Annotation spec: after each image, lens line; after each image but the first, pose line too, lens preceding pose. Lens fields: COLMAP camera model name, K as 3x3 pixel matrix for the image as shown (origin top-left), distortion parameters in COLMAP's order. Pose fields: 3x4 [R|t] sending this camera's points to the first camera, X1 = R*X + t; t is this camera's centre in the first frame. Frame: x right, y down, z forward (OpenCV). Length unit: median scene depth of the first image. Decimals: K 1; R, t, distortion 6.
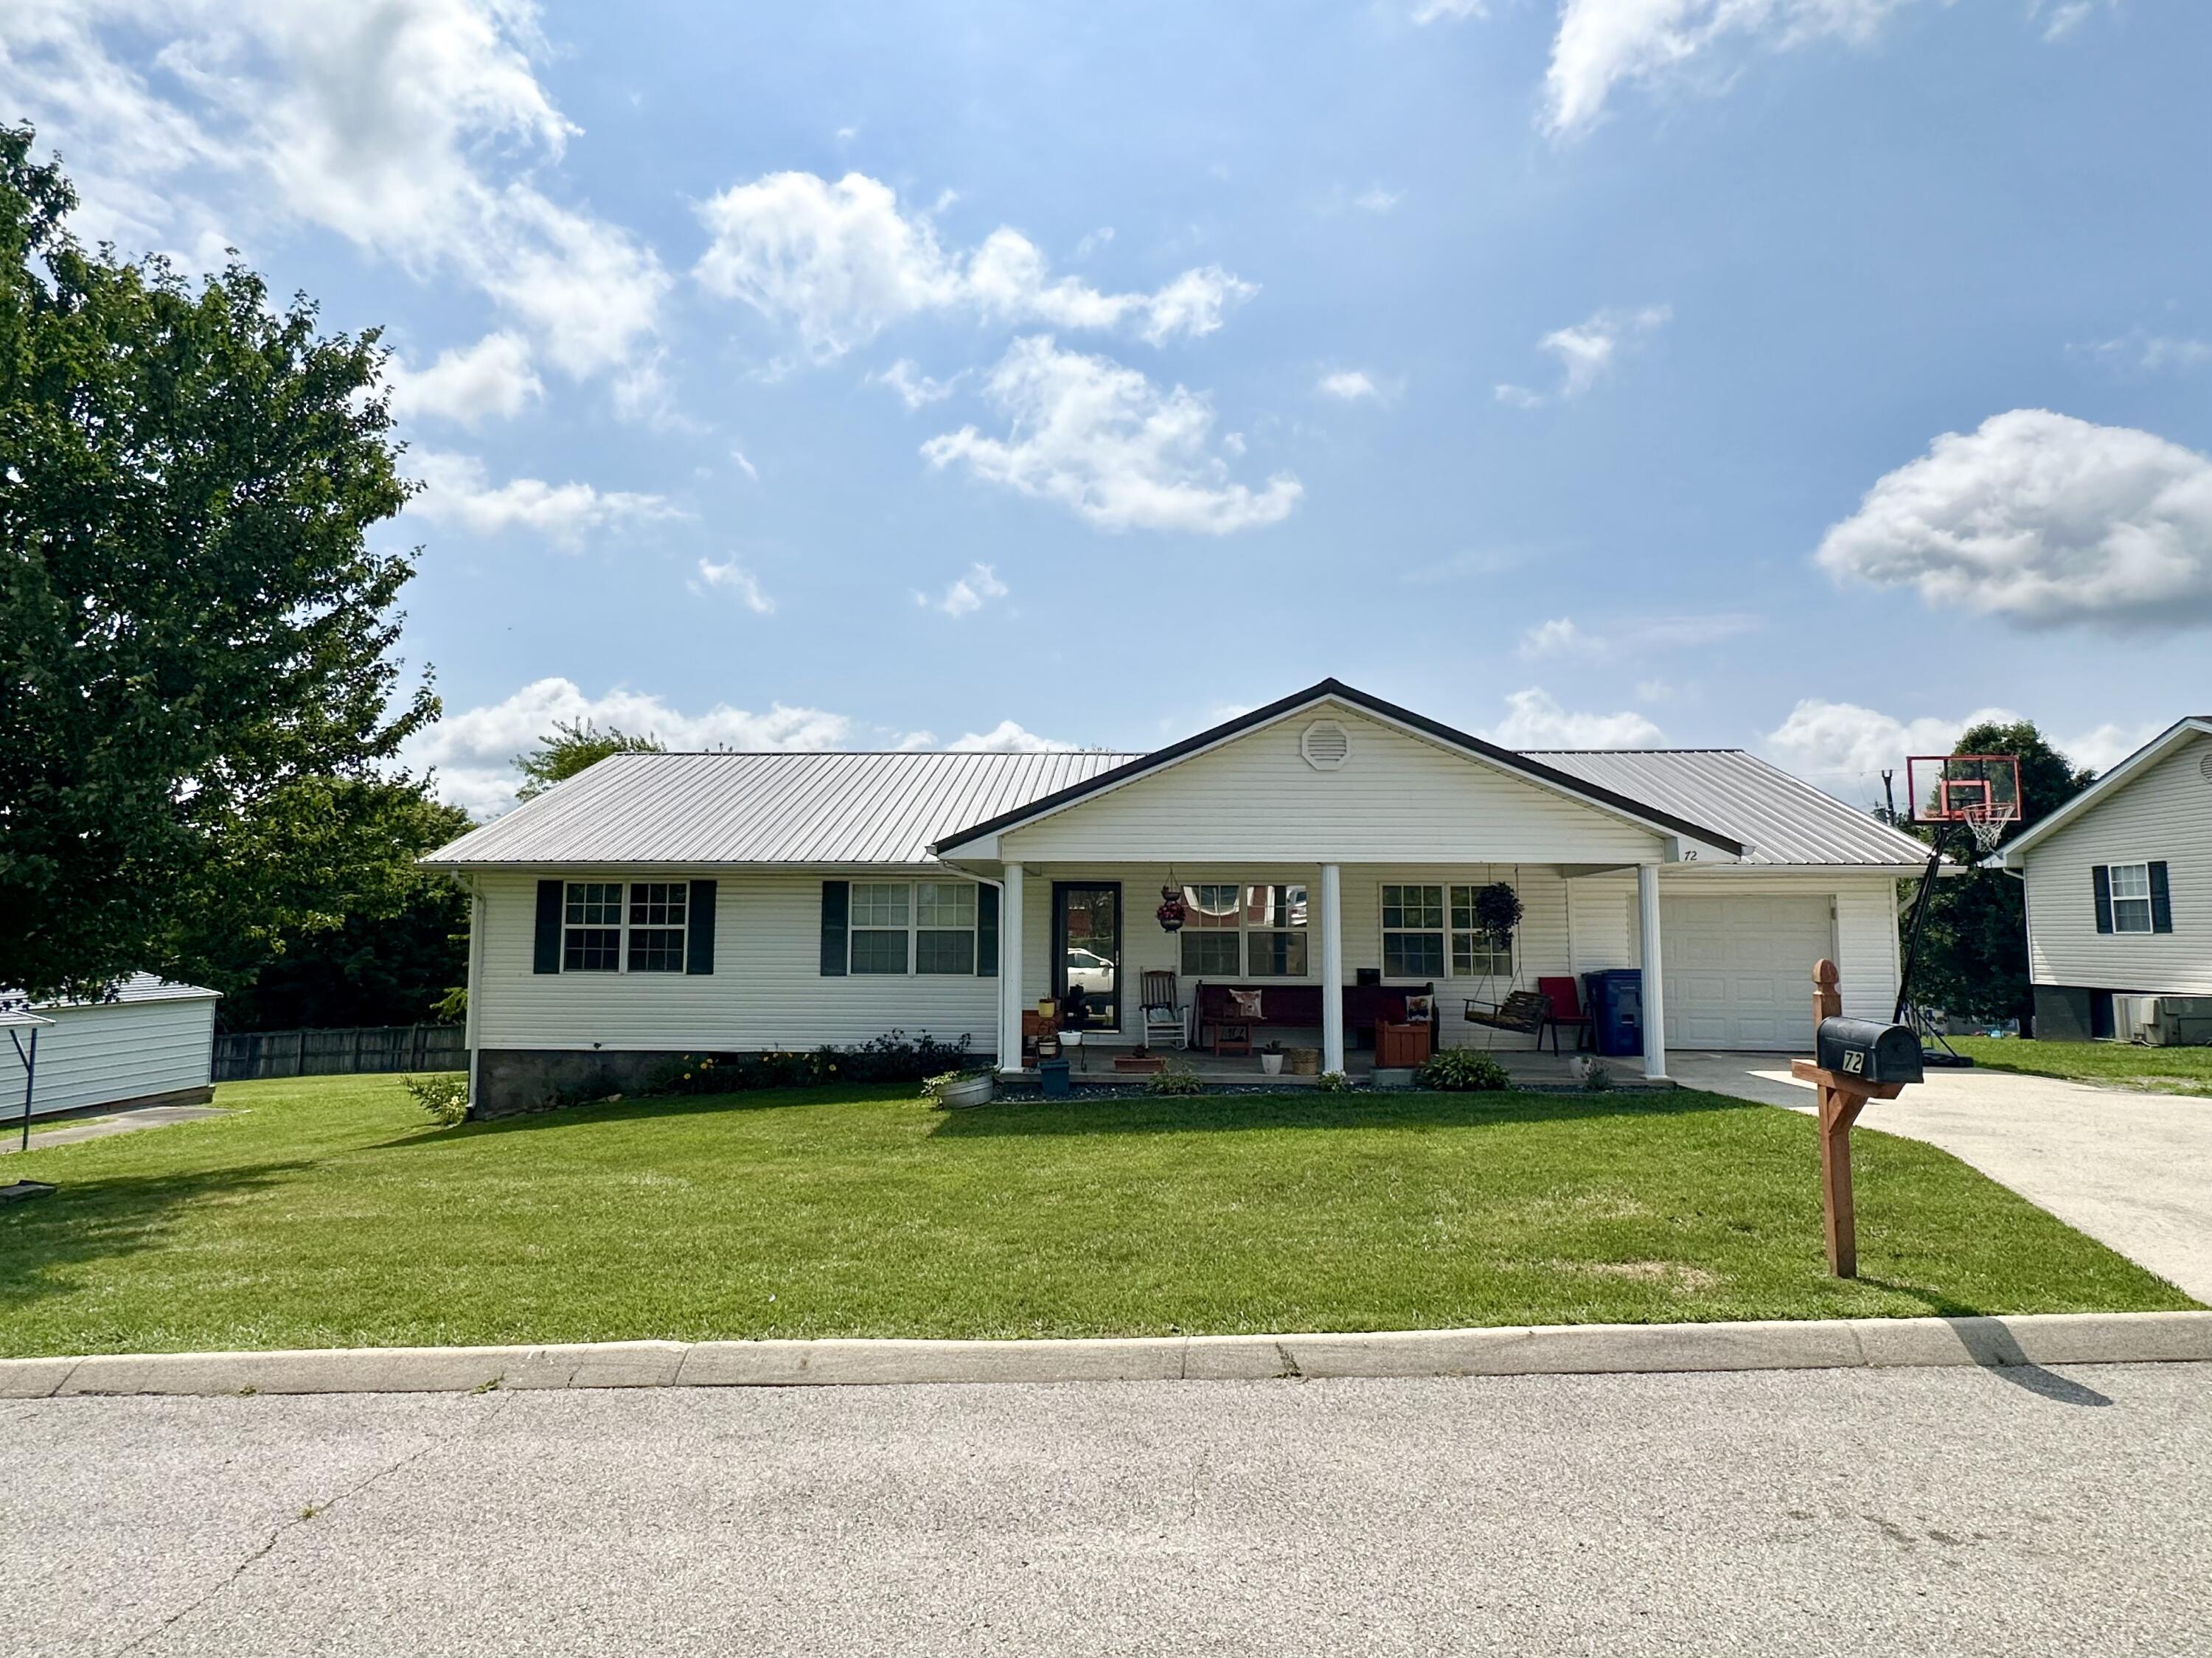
lens RADIAL K [[1170.4, 0, 1110.4], [0, 1170.4, 848.0], [0, 0, 1]] dist [-0.002119, -0.001660]
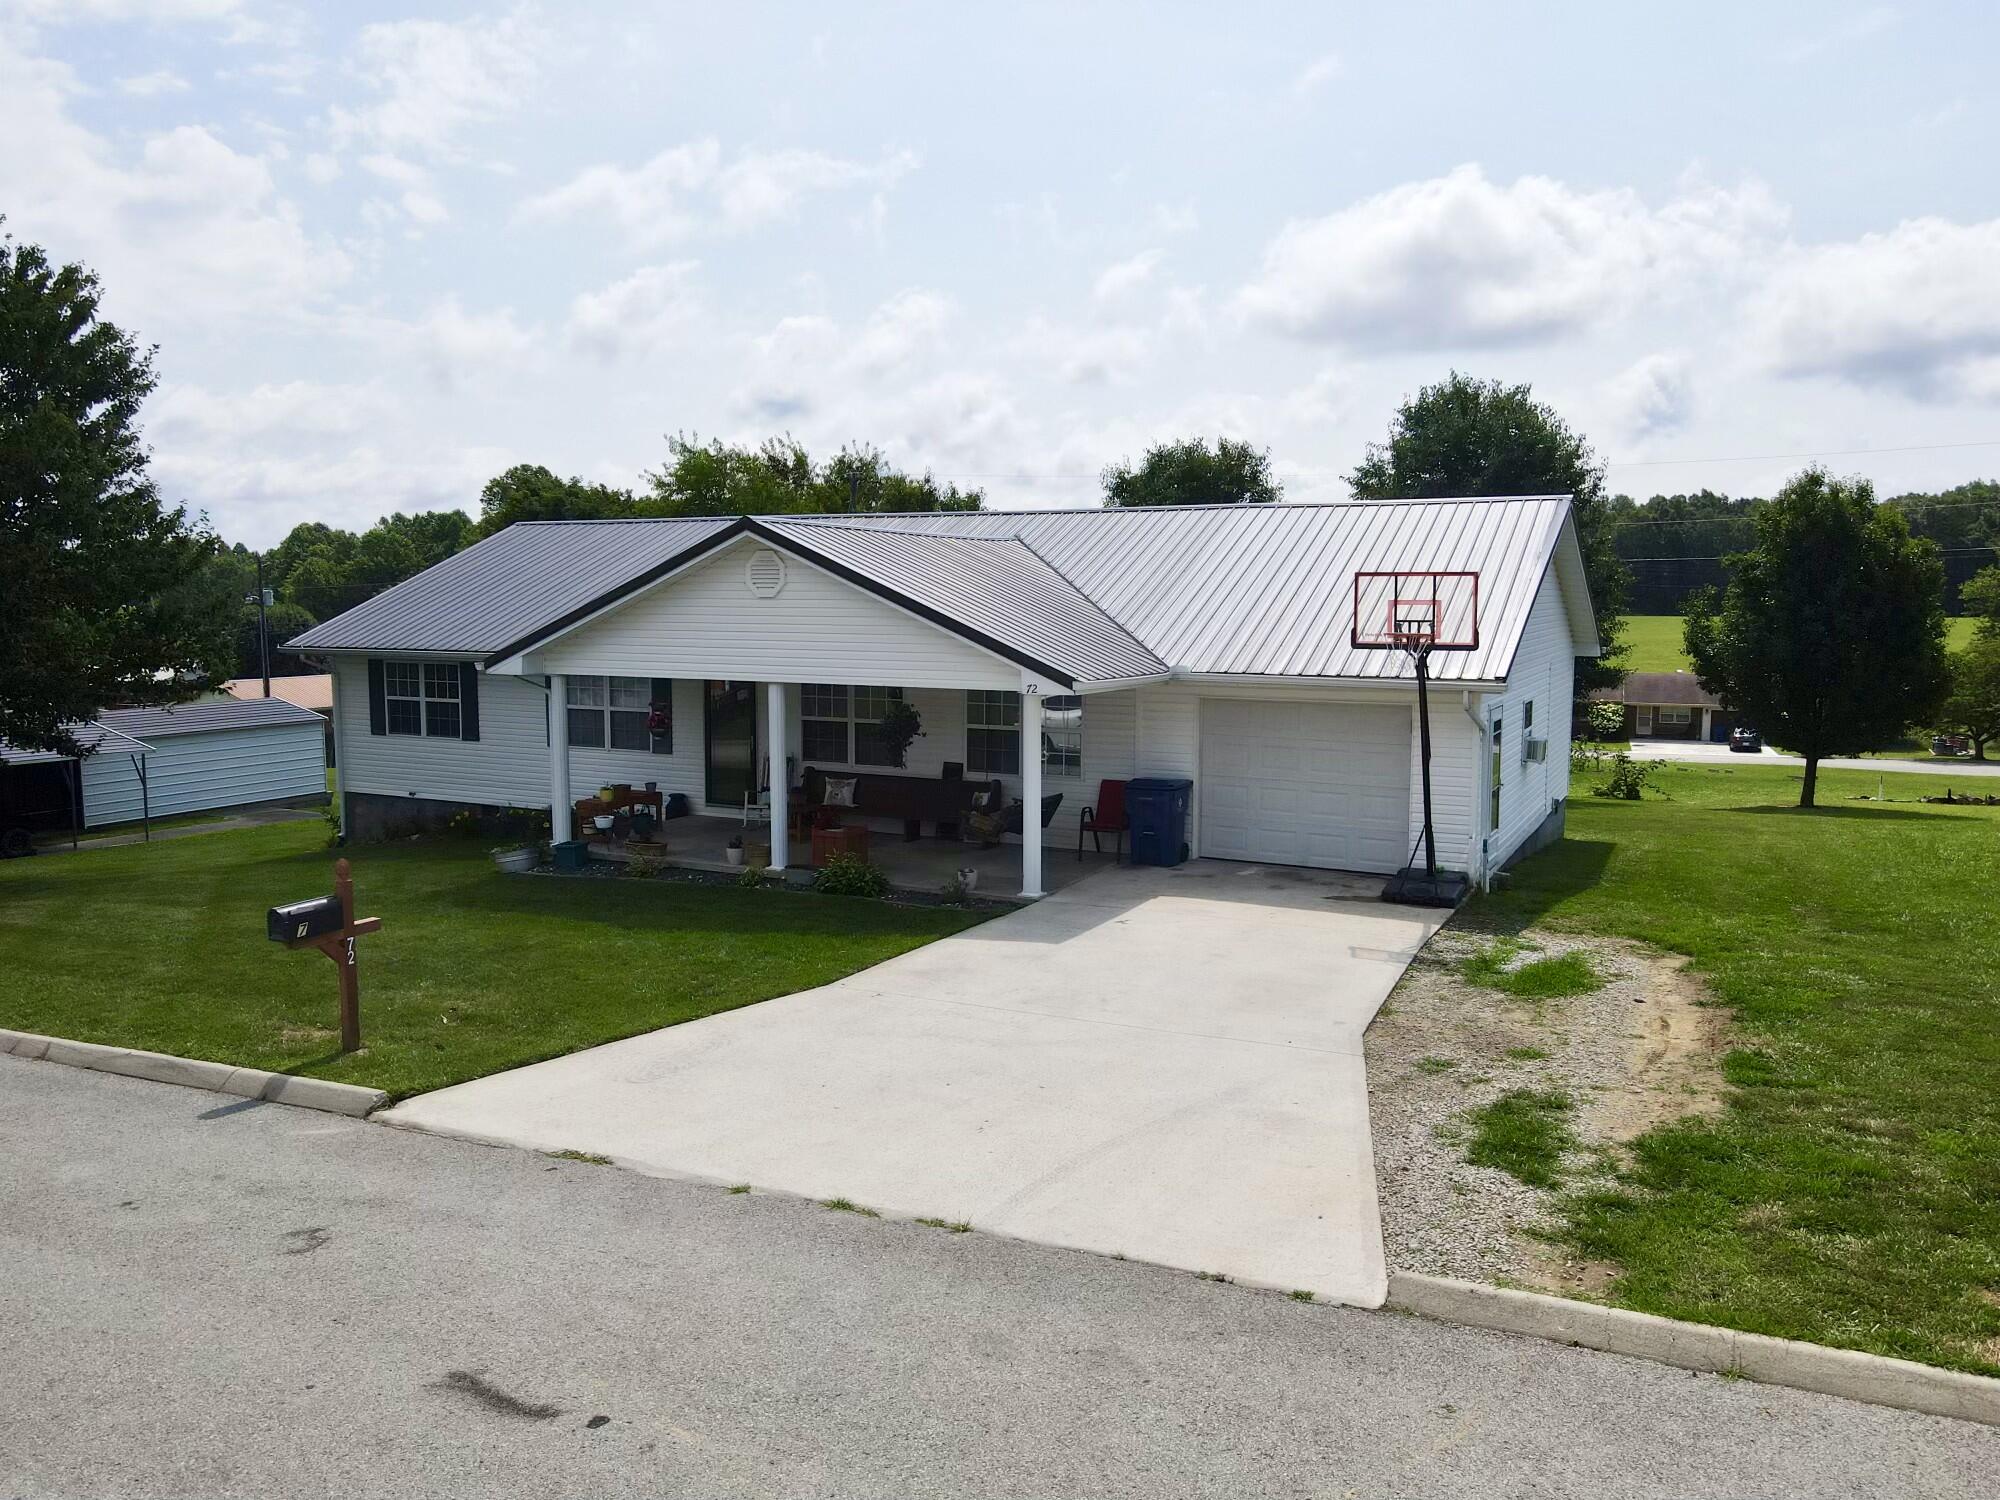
lens RADIAL K [[1475.0, 0, 992.6], [0, 1475.0, 732.4], [0, 0, 1]] dist [0.001293, 0.020047]
pose [[0.908674, 0.036318, -0.415923, 0.797910], [0.033427, 0.986683, 0.159186, -0.128976], [0.416165, -0.158551, 0.895359, -0.140354]]
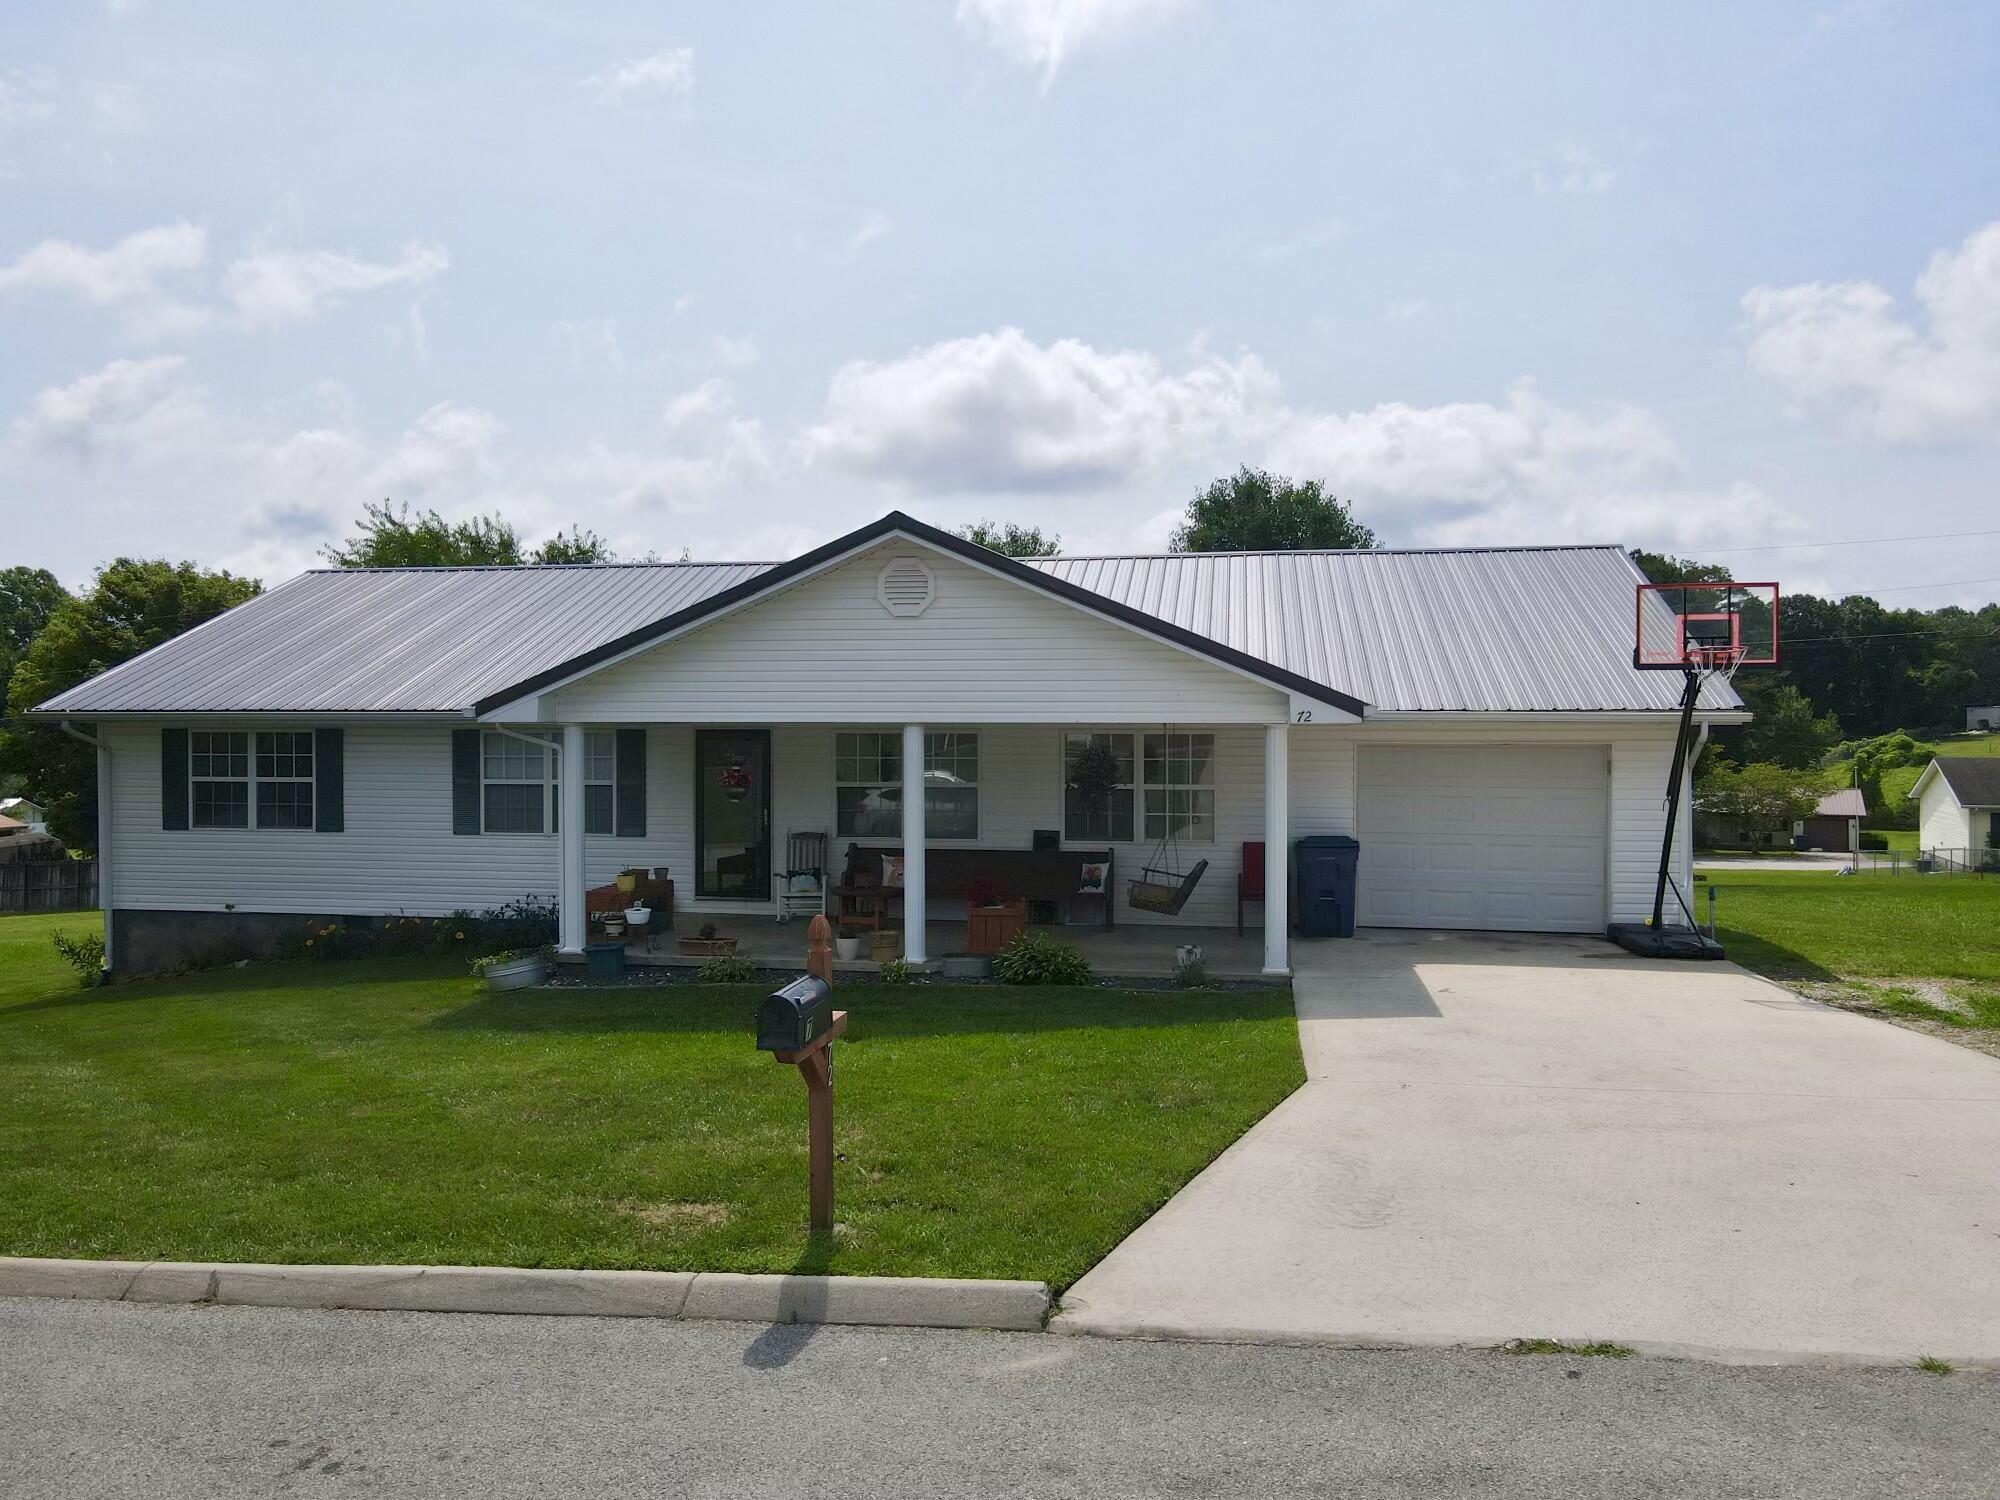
lens RADIAL K [[1475.0, 0, 1003.2], [0, 1475.0, 759.0], [0, 0, 1]] dist [0.001293, 0.020047]
pose [[0.991847, -0.001102, -0.127430, 0.330688], [0.013588, 0.995176, 0.097162, -0.055617], [0.126708, -0.098102, 0.987077, -0.070137]]
